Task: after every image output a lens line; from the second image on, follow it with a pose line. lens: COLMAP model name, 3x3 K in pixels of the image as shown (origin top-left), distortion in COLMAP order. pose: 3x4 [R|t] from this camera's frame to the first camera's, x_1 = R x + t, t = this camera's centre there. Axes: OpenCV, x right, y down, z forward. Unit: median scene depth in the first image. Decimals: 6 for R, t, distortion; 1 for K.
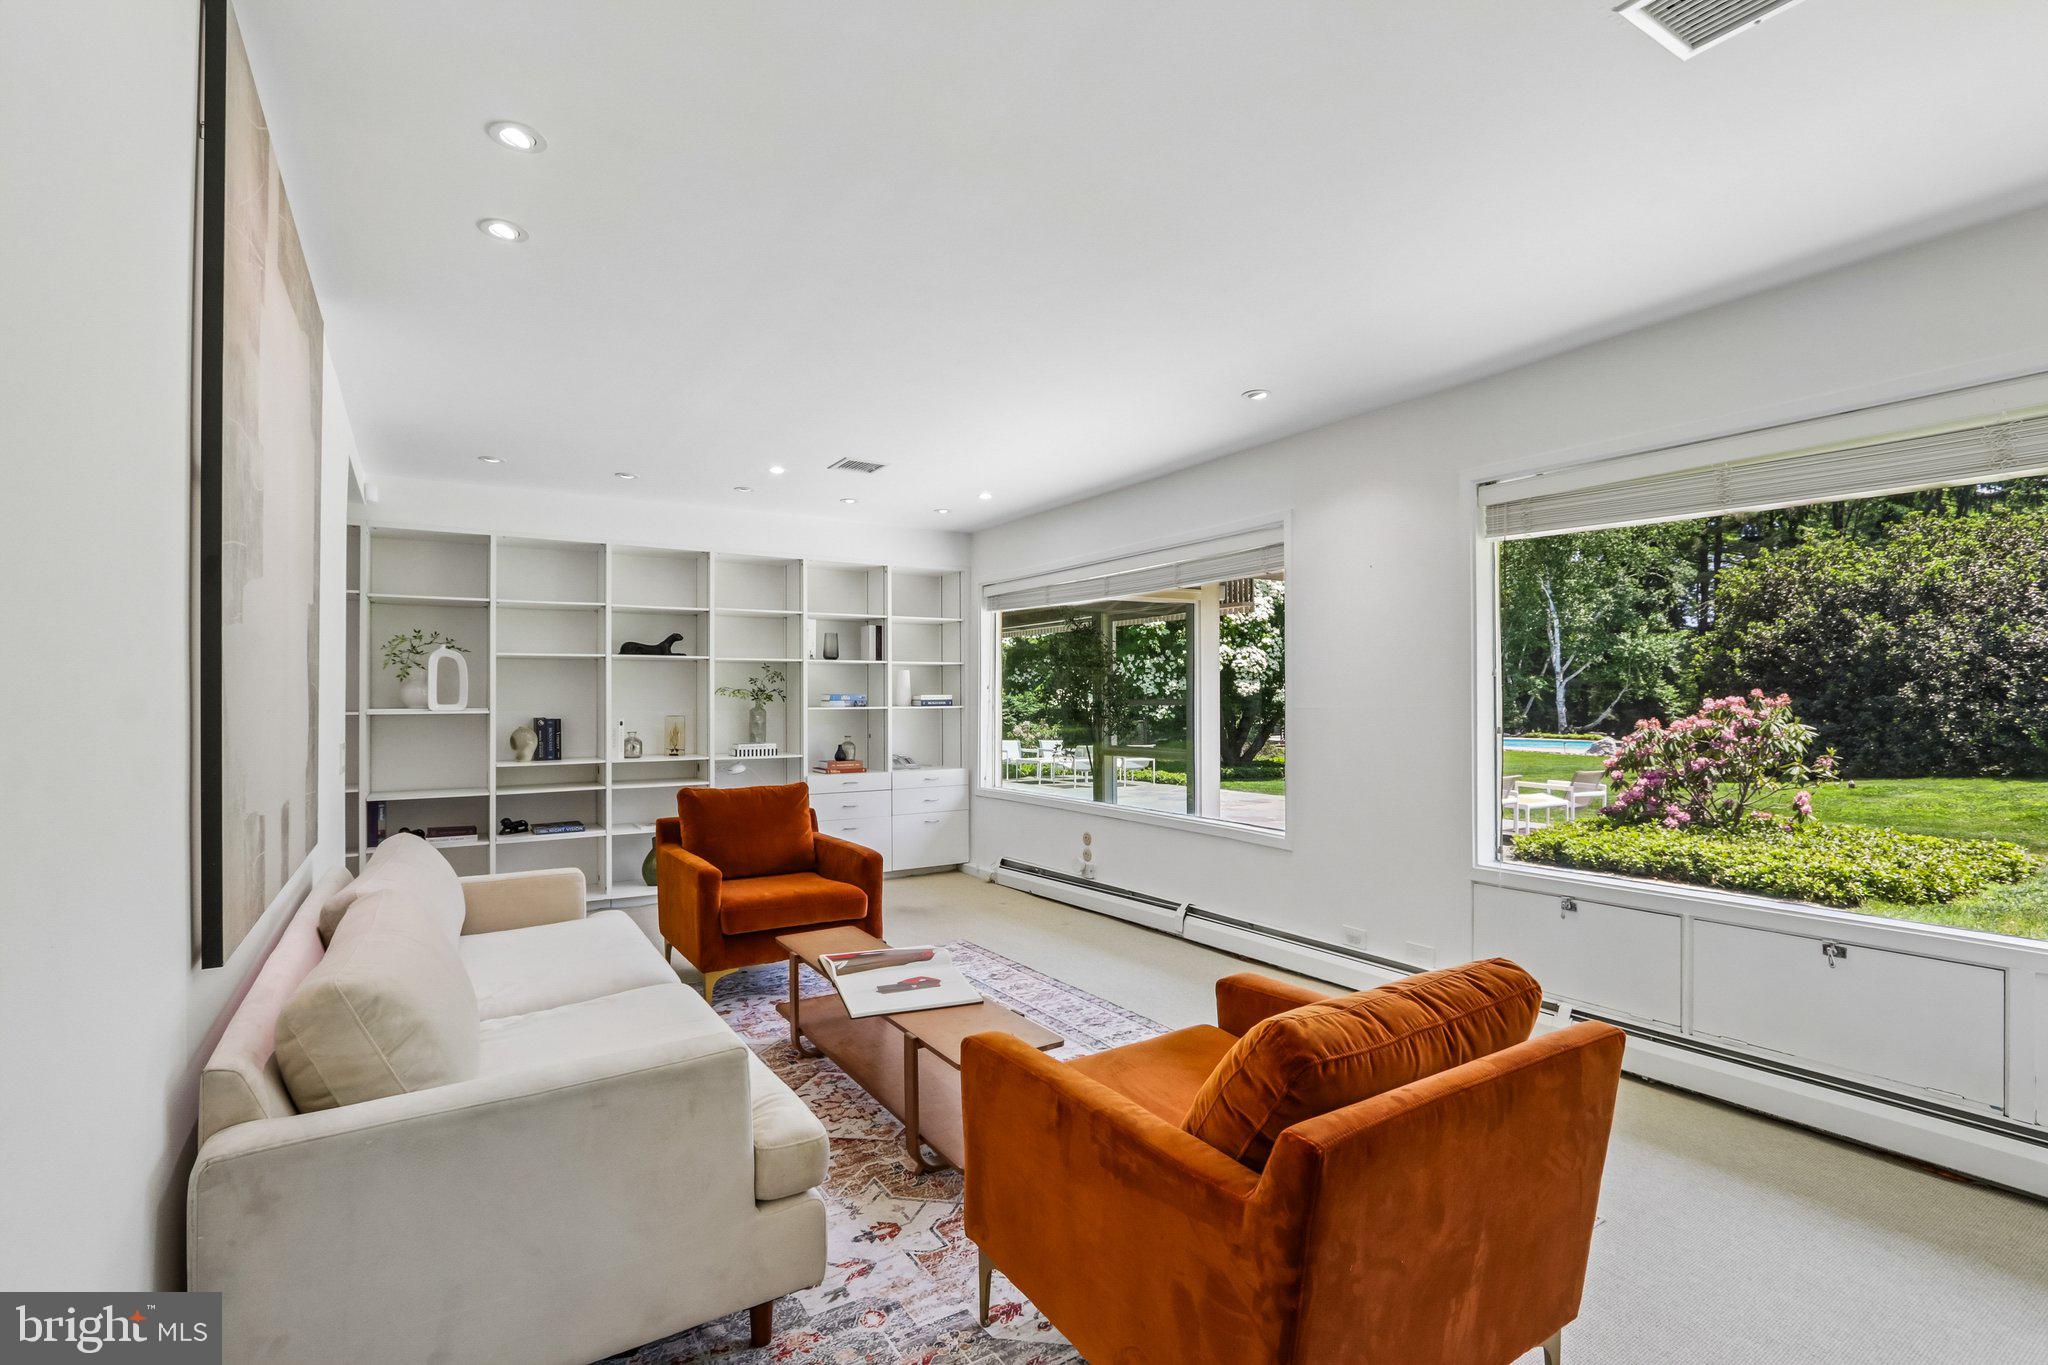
lens RADIAL K [[943.0, 0, 1021.2], [0, 943.0, 687.7], [0, 0, 1]] dist [-0.020711, -0.000027]
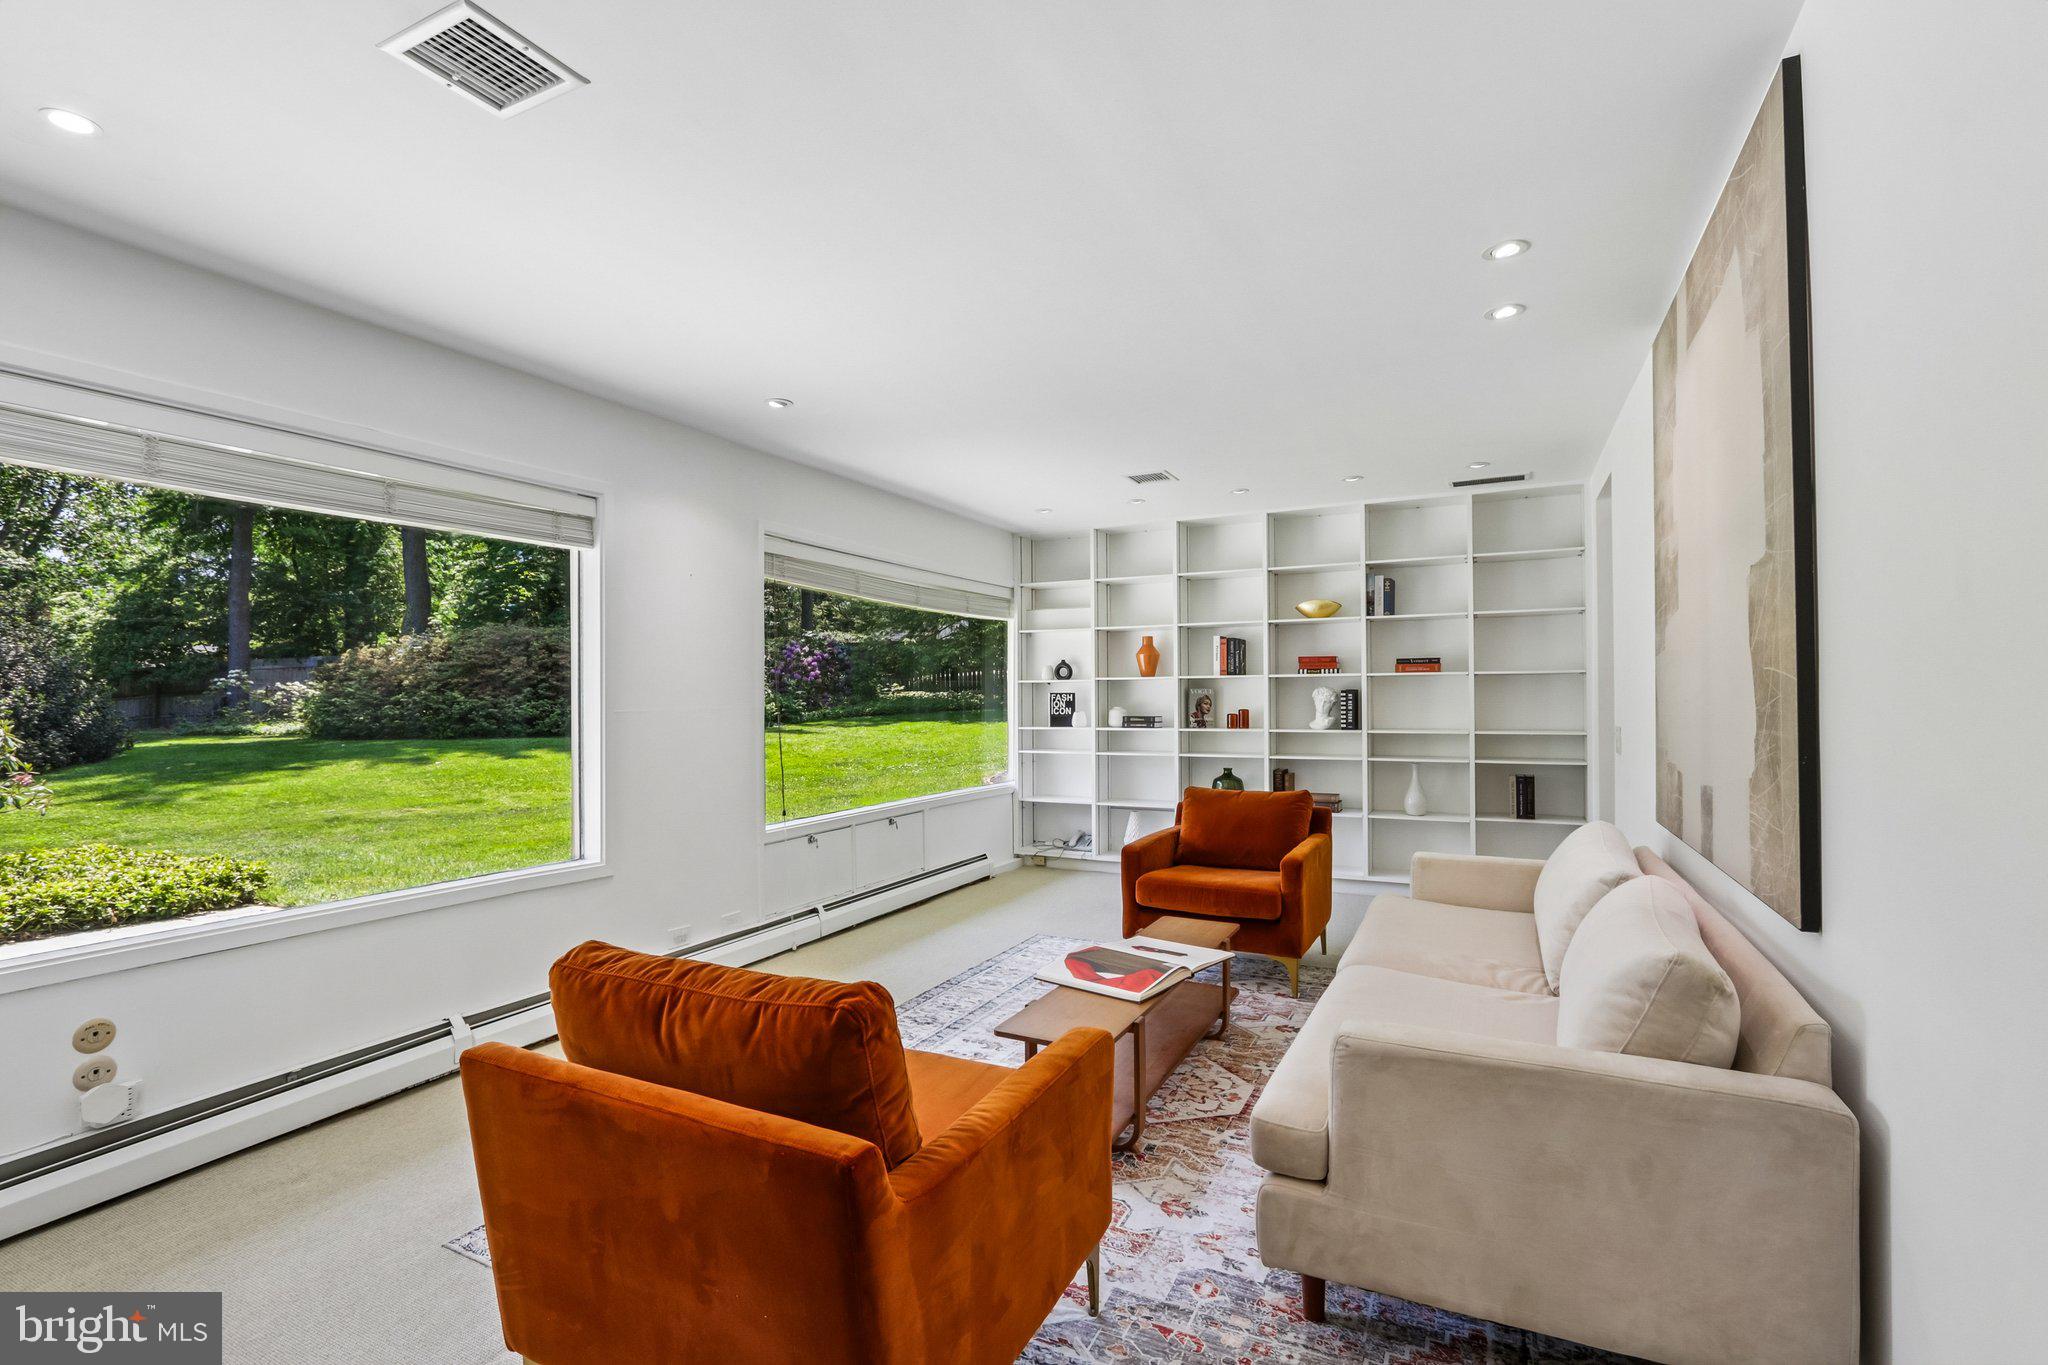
lens RADIAL K [[943.0, 0, 1017.5], [0, 943.0, 687.1], [0, 0, 1]] dist [-0.020711, -0.000027]
pose [[-0.516747, 0.016660, 0.855976, -0.795509], [-0.001309, 0.999794, -0.020250, 0.019005], [-0.856137, -0.011585, -0.516619, 1.373236]]
